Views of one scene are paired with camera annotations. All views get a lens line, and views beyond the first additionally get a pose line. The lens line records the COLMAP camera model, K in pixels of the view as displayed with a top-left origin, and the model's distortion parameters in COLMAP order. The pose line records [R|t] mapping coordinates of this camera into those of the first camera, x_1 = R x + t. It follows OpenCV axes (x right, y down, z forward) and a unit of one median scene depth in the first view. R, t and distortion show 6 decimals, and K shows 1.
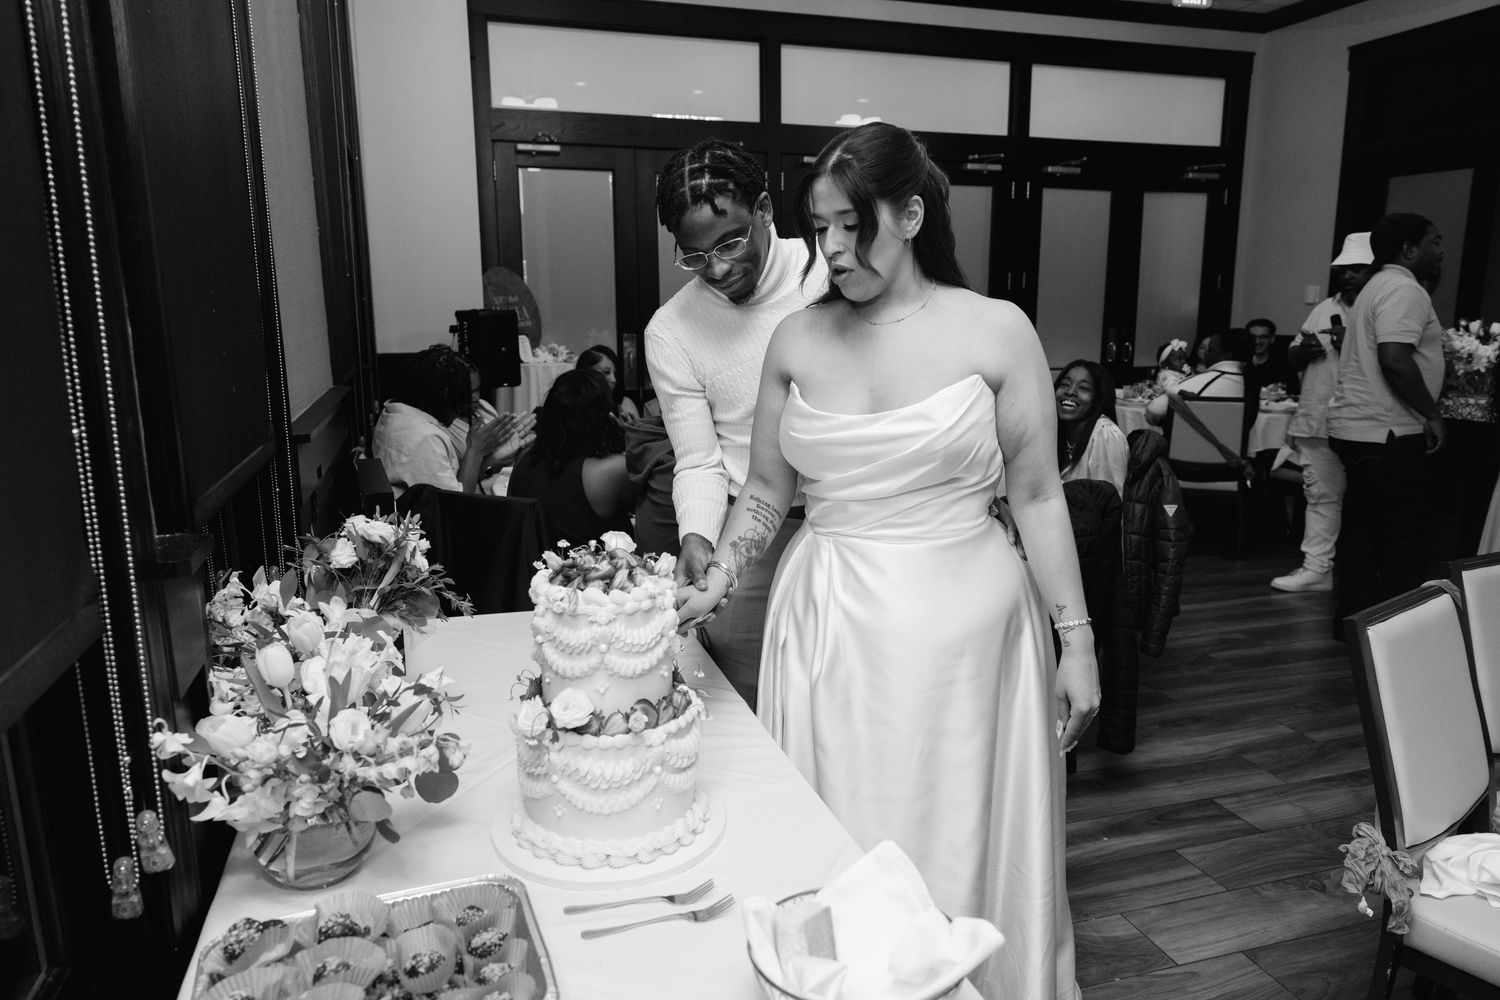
lens RADIAL K [[983.5, 0, 755.2], [0, 983.5, 500.2], [0, 0, 1]] dist [-0.004737, 0.003626]
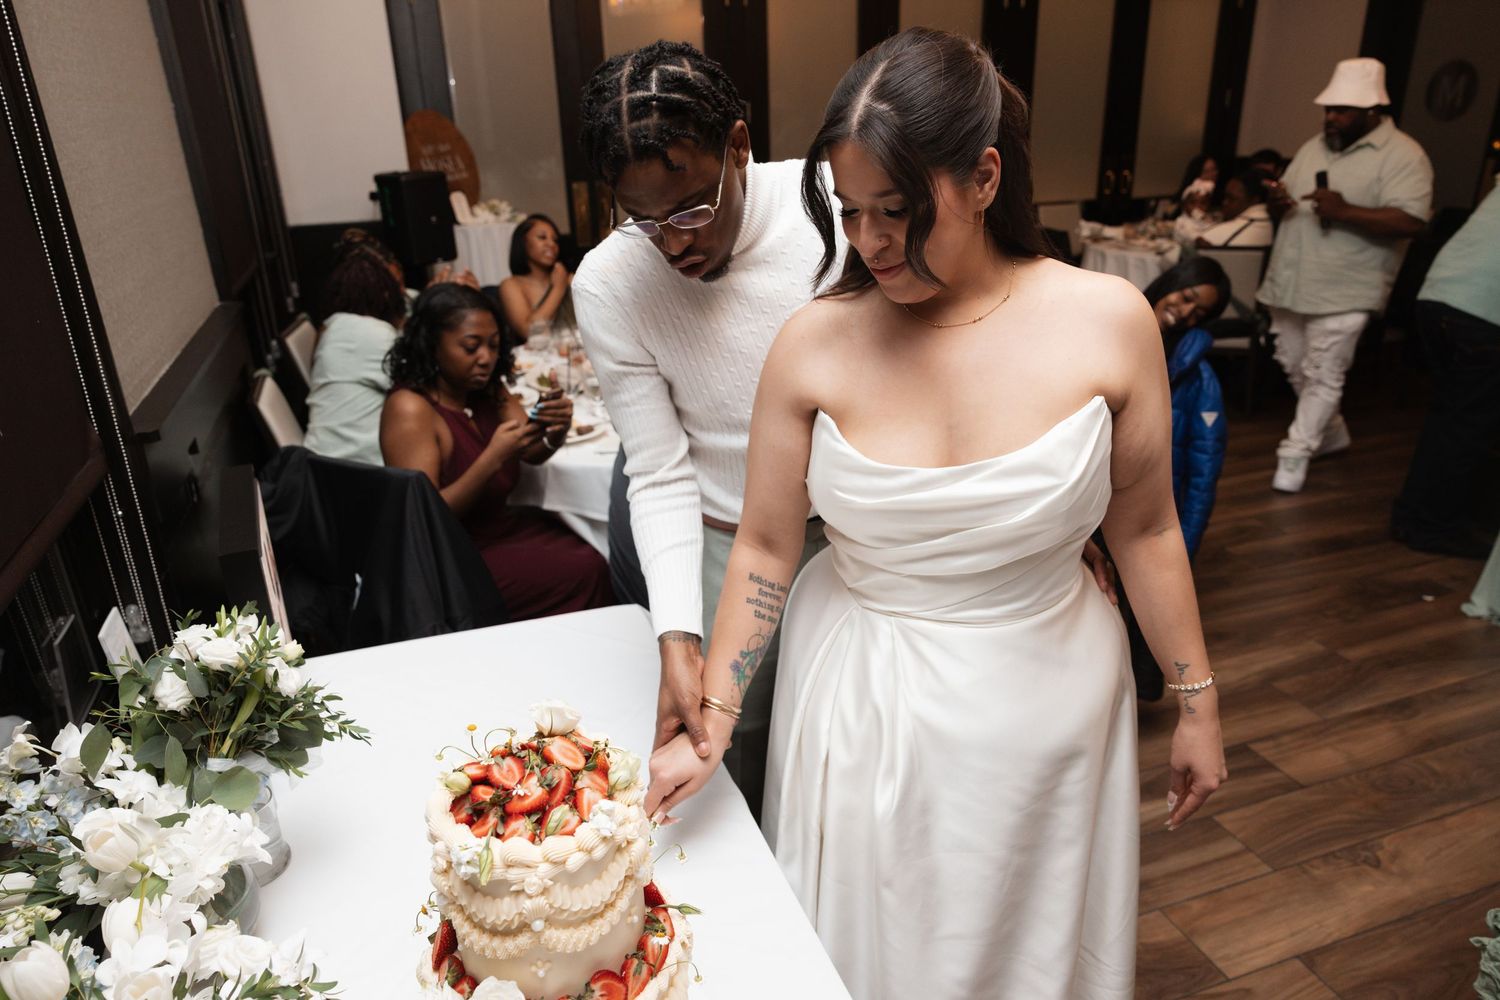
lens RADIAL K [[983.2, 0, 758.8], [0, 983.2, 503.3], [0, 0, 1]] dist [-0.000806, 0.000687]
pose [[0.998840, -0.038908, 0.028365, -0.012219], [0.033111, 0.982732, 0.182048, -0.225457], [-0.034959, -0.180898, 0.982880, 0.360749]]
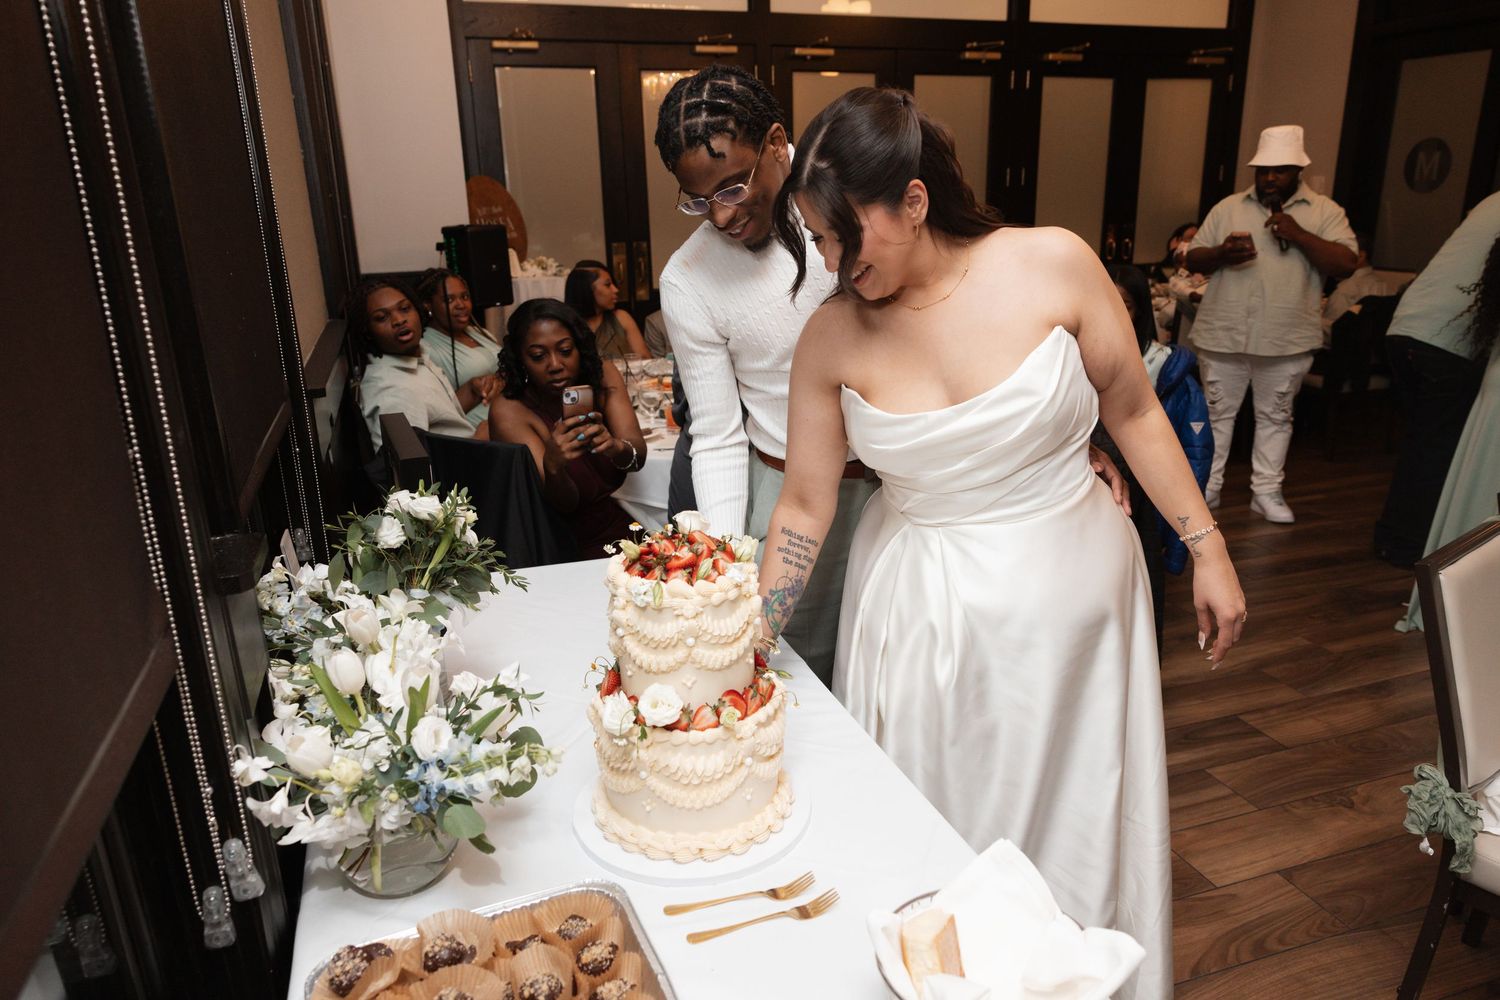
lens RADIAL K [[983.2, 0, 758.8], [0, 983.2, 503.3], [0, 0, 1]] dist [-0.000806, 0.000687]
pose [[0.999424, -0.027205, 0.020276, -0.095601], [0.024932, 0.994163, 0.104968, -0.074999], [-0.023014, -0.104402, 0.994269, 0.059974]]
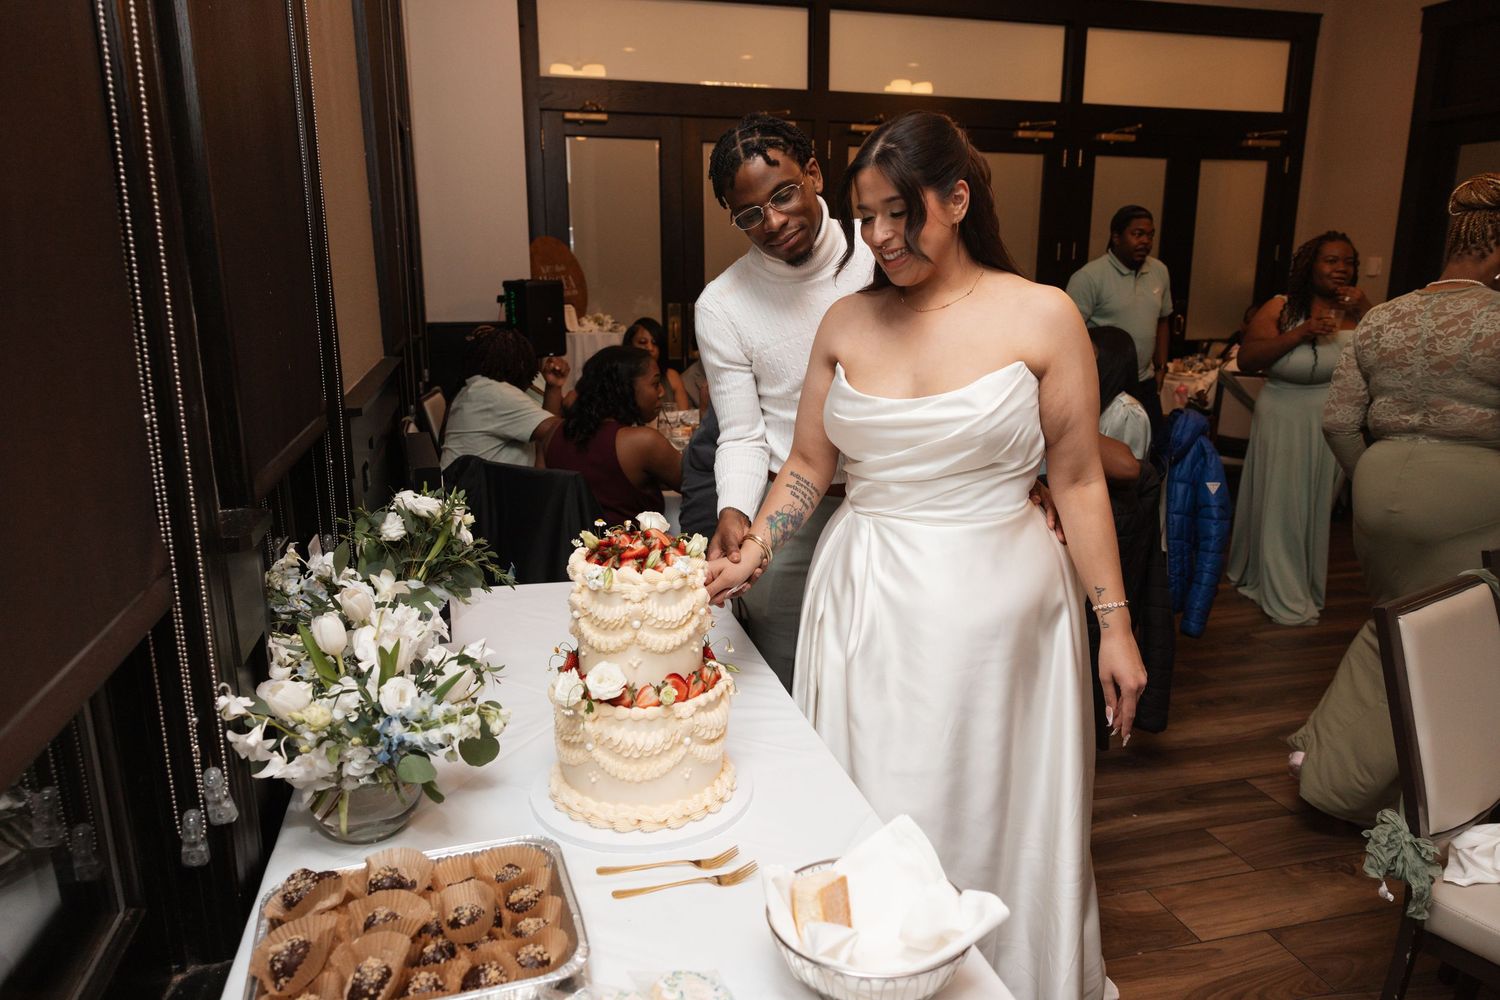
lens RADIAL K [[983.5, 0, 755.2], [0, 983.5, 500.2], [0, 0, 1]] dist [-0.004737, 0.003626]
pose [[0.998883, 0.015159, -0.044754, 0.015221], [-0.013669, 0.999348, 0.033418, -0.016903], [0.045231, -0.032769, 0.998439, -0.031781]]
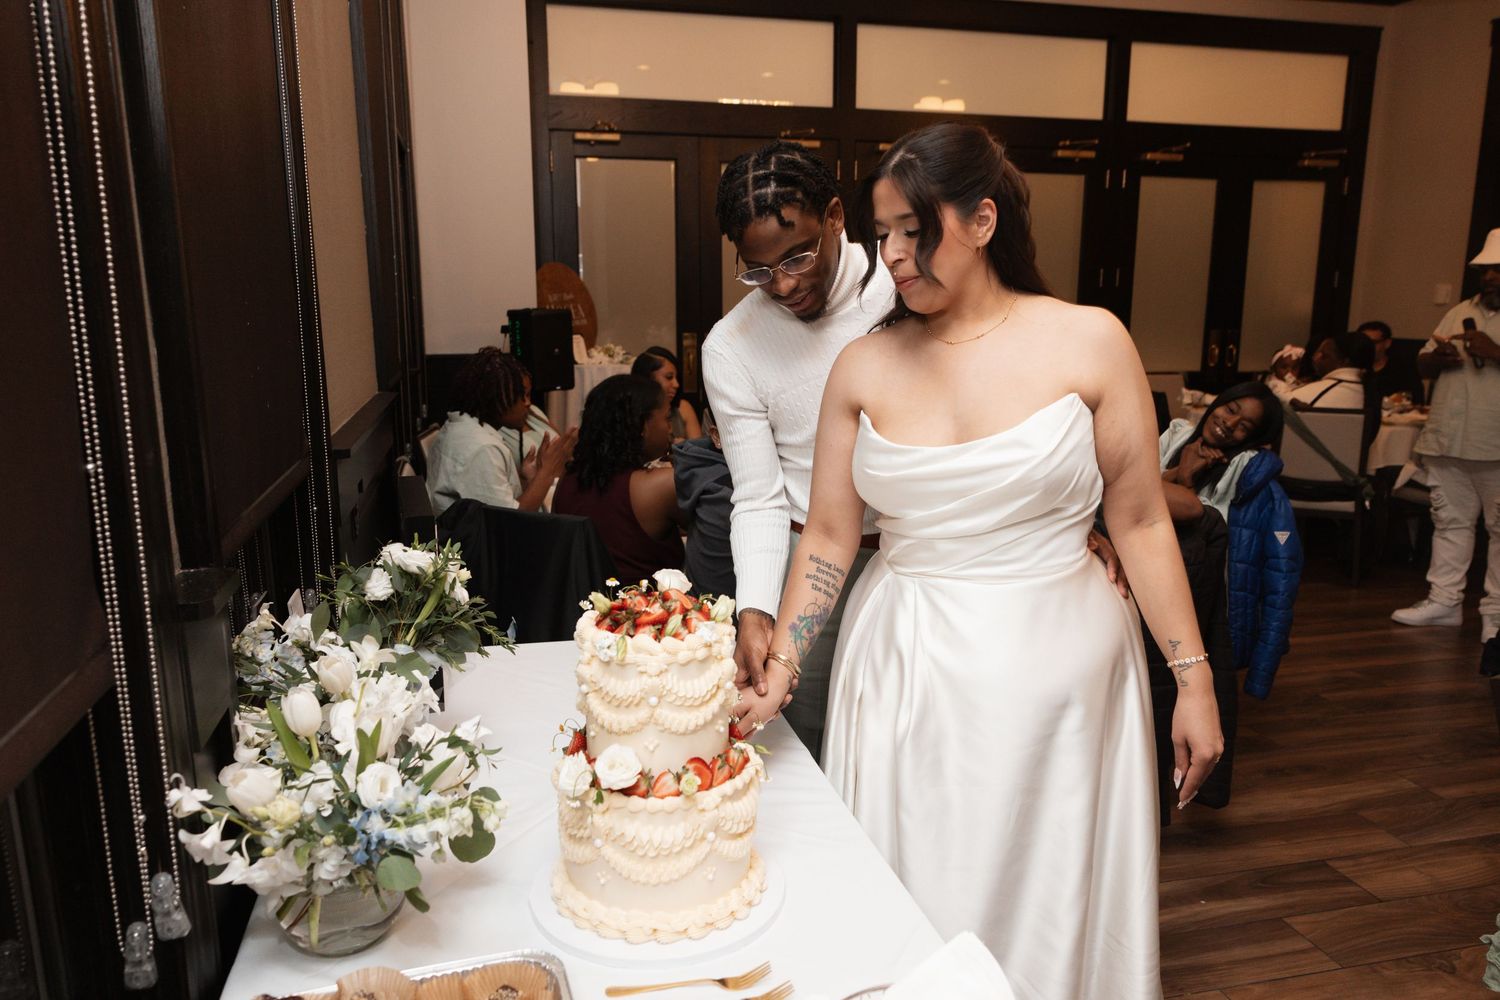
lens RADIAL K [[1043.6, 0, 754.7], [0, 1043.6, 511.8], [0, 0, 1]] dist [-0.006726, -0.003657]
pose [[0.997907, 0.016391, -0.062561, -0.003516], [-0.016090, 0.999856, 0.005310, -0.028981], [0.062639, -0.004293, 0.998027, 0.041302]]
